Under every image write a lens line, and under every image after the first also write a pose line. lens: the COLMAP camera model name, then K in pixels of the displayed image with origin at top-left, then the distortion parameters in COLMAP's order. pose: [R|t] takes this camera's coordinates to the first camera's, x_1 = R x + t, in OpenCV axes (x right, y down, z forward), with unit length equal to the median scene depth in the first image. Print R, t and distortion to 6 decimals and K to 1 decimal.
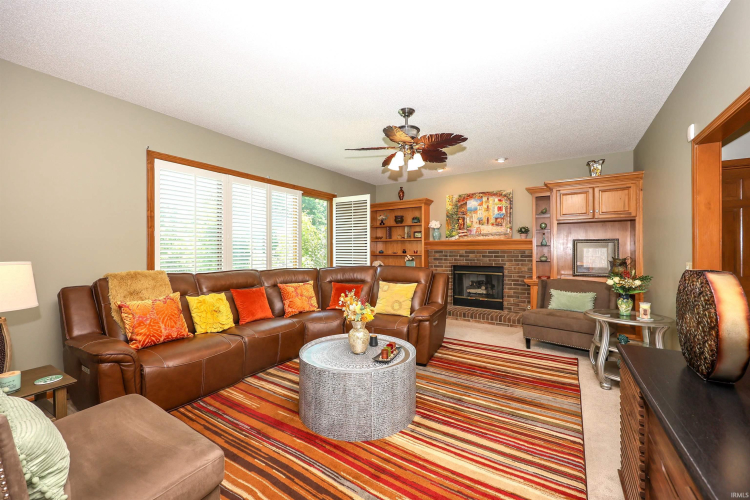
lens RADIAL K [[296.8, 0, 374.1], [0, 296.8, 250.9], [0, 0, 1]] dist [-0.003134, 0.000862]
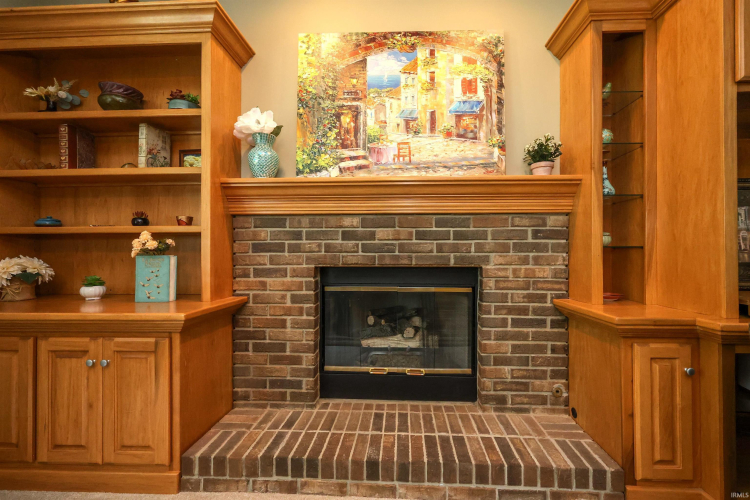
lens RADIAL K [[296.8, 0, 383.6], [0, 296.8, 244.3], [0, 0, 1]] dist [-0.003134, 0.000862]
pose [[0.858870, 0.001971, 0.512190, 0.180562], [-0.000529, 0.999995, -0.002962, 0.028654], [-0.512194, 0.002273, 0.858867, 0.765614]]
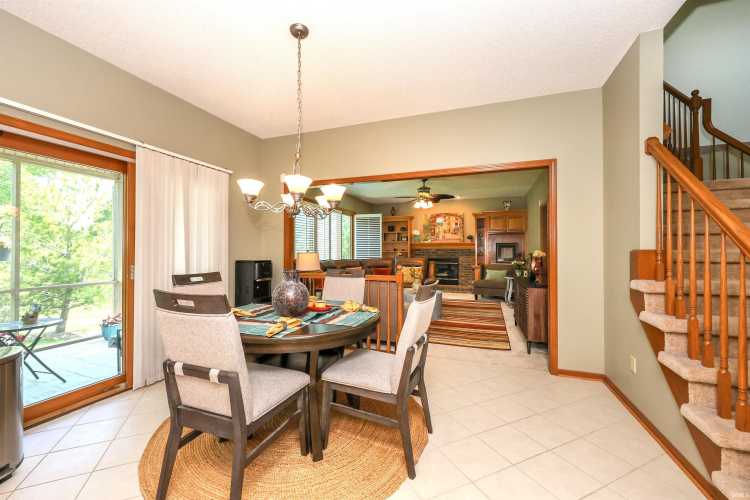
lens RADIAL K [[296.8, 0, 377.0], [0, 296.8, 251.1], [0, 0, 1]] dist [-0.003134, 0.000862]
pose [[0.973927, 0.000531, 0.226859, -0.379590], [0.000292, 0.999994, -0.003594, 0.014478], [-0.226860, 0.003566, 0.973921, -0.508615]]
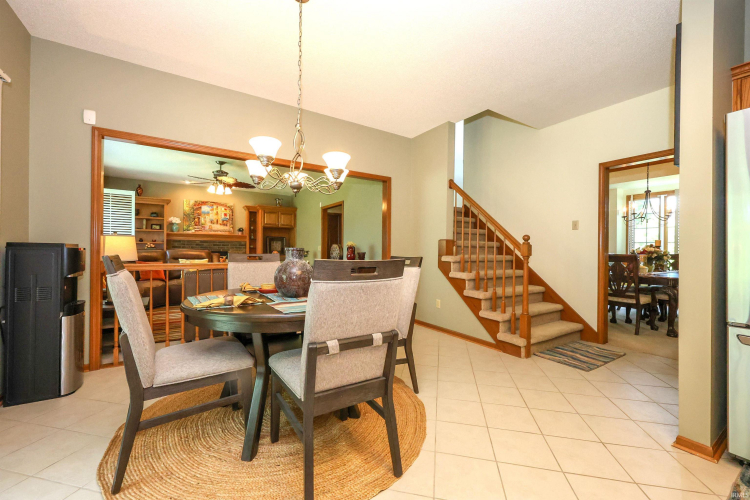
lens RADIAL K [[296.8, 0, 372.6], [0, 296.8, 250.2], [0, 0, 1]] dist [-0.003134, 0.000862]
pose [[0.418728, 0.001298, 0.908111, -0.665245], [-0.007519, 0.999970, 0.002037, 0.035498], [-0.908081, -0.007681, 0.418725, -0.358334]]
